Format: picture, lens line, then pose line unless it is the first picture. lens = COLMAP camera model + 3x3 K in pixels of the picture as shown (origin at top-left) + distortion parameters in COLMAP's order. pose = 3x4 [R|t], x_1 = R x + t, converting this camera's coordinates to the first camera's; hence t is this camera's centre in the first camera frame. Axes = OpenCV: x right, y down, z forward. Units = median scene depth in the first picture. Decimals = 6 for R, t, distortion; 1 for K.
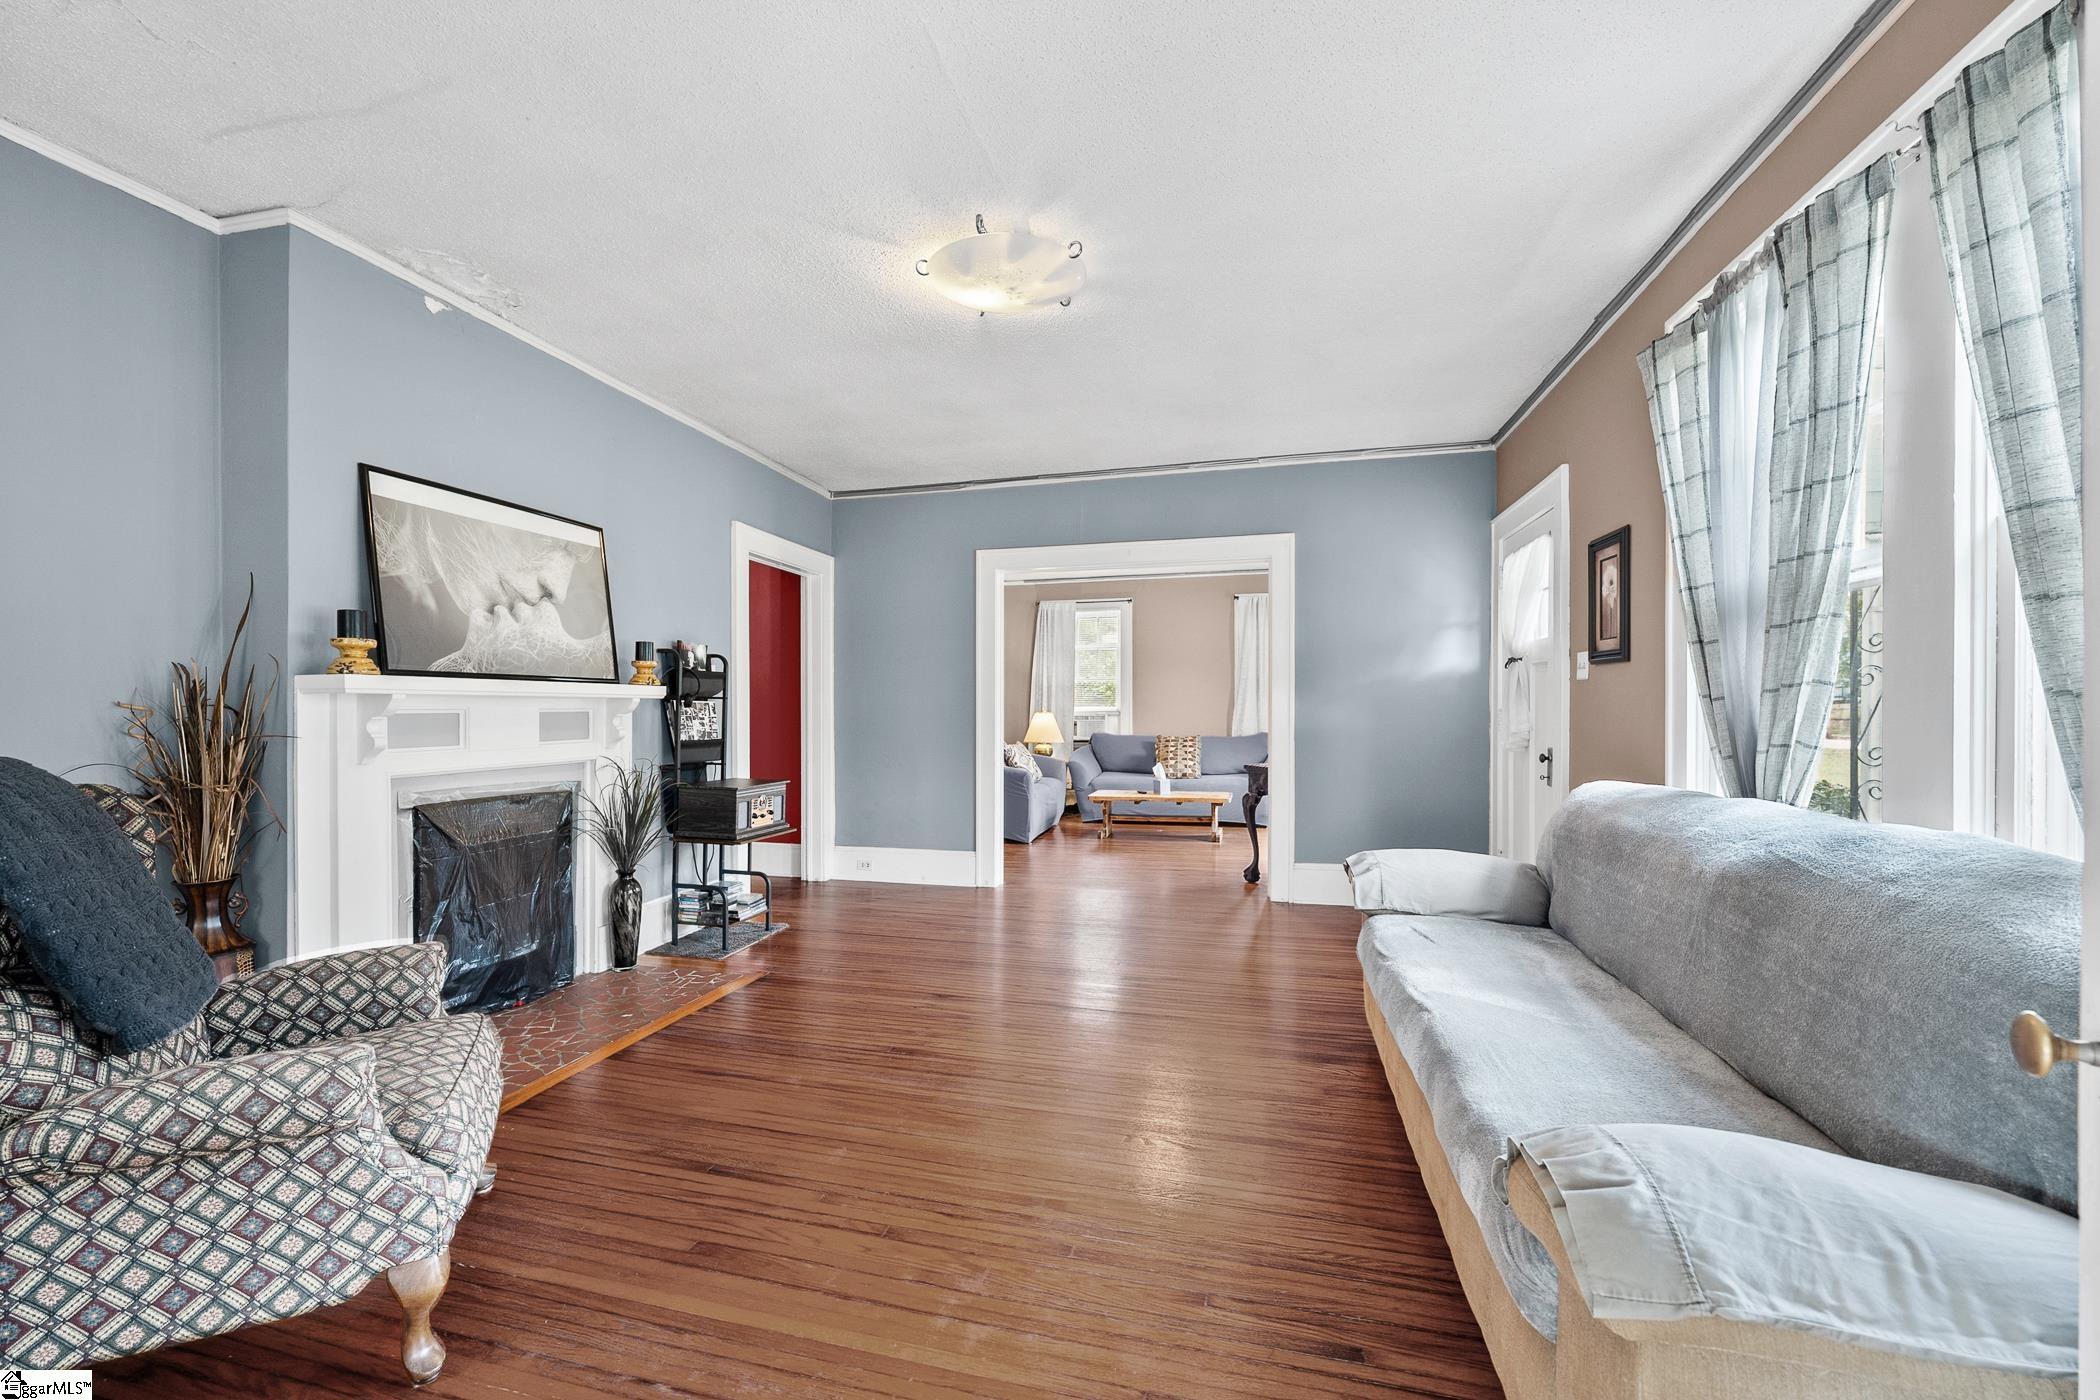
lens RADIAL K [[829.4, 0, 1038.8], [0, 829.4, 713.6], [0, 0, 1]] dist [-0.000791, -0.000005]
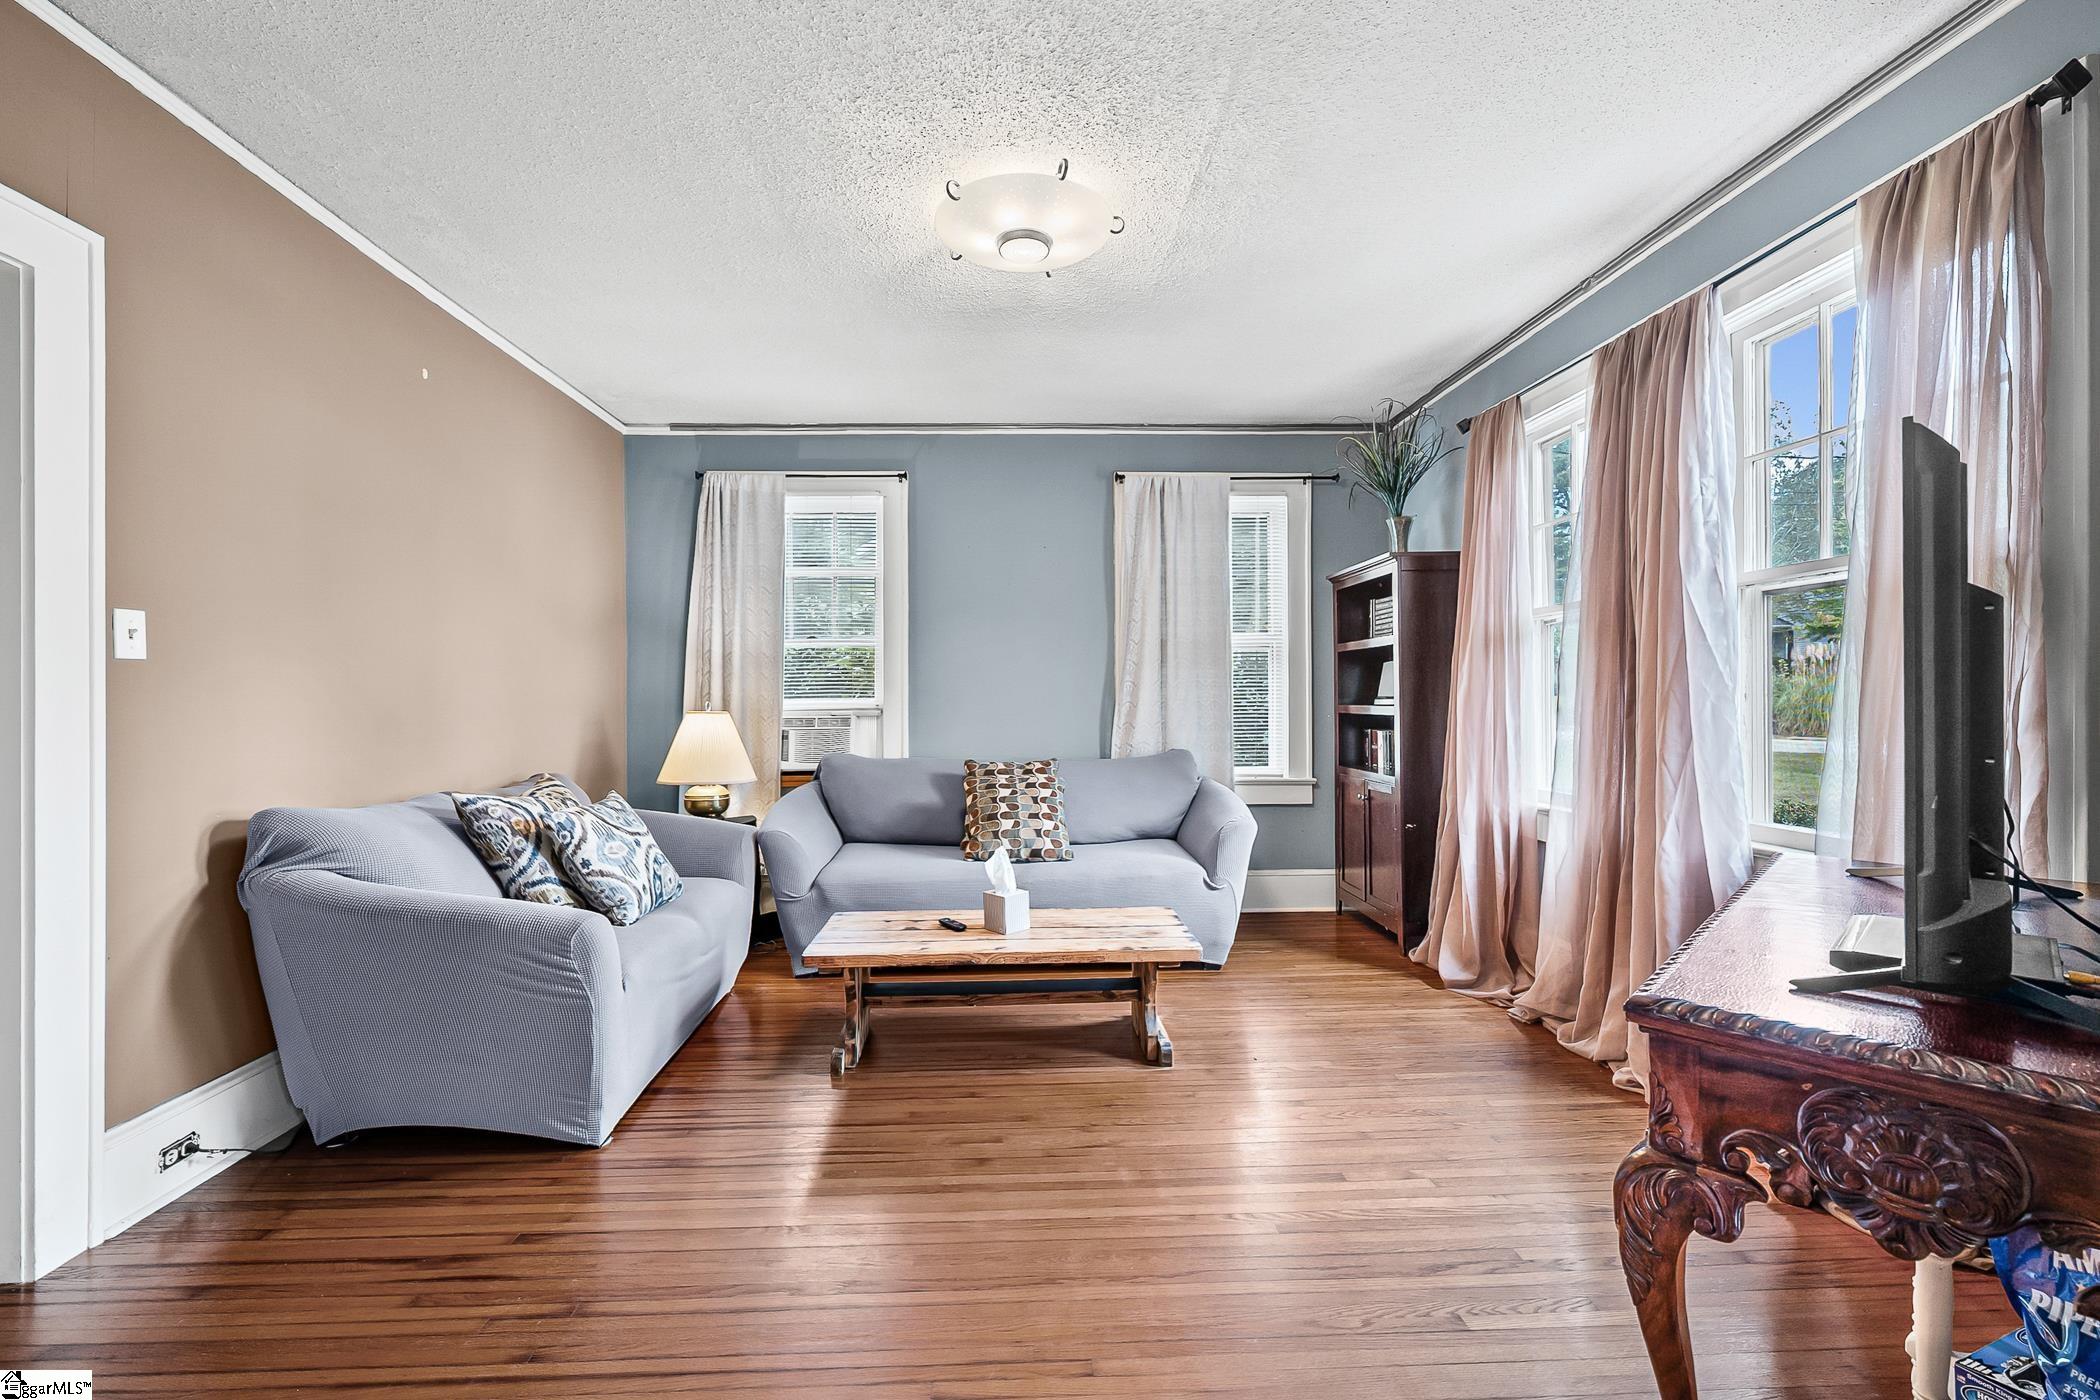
lens RADIAL K [[845.1, 0, 1039.8], [0, 845.1, 700.5], [0, 0, 1]] dist [-0.002980, -0.000124]
pose [[0.955524, -0.003075, 0.294898, 0.051420], [0.005531, 0.999957, -0.007494, -0.004046], [-0.294862, 0.008791, 0.955499, 0.637041]]
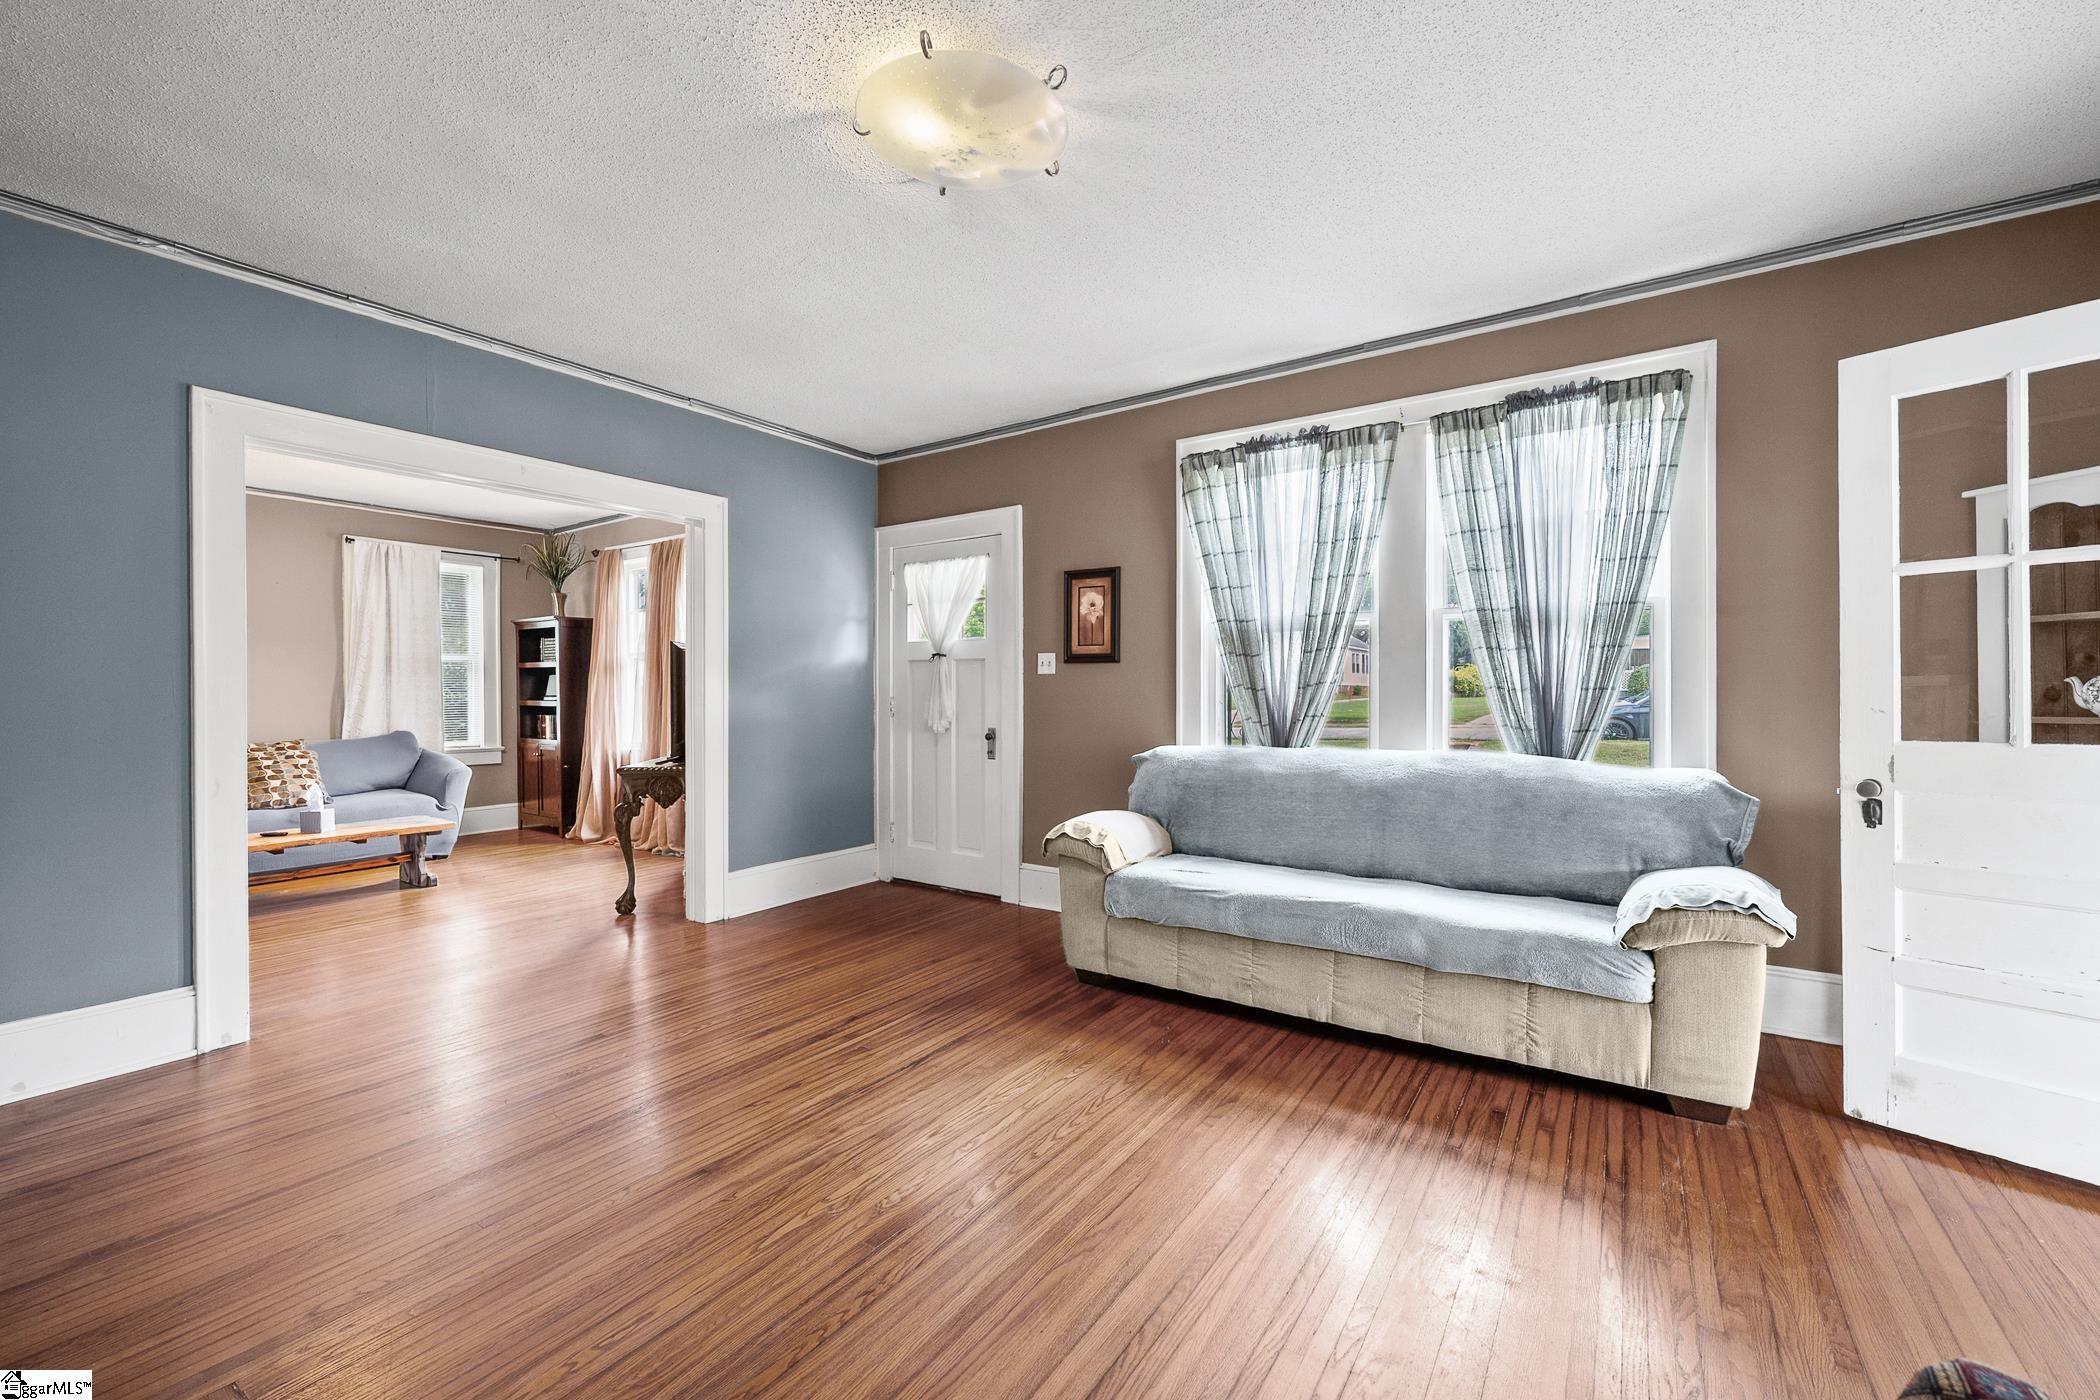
lens RADIAL K [[845.1, 0, 1039.8], [0, 845.1, 700.5], [0, 0, 1]] dist [-0.002980, -0.000124]
pose [[0.343850, -0.008311, 0.938988, -0.276018], [0.010122, 0.999936, 0.005143, -0.002995], [-0.938970, 0.007736, 0.343912, 0.250768]]
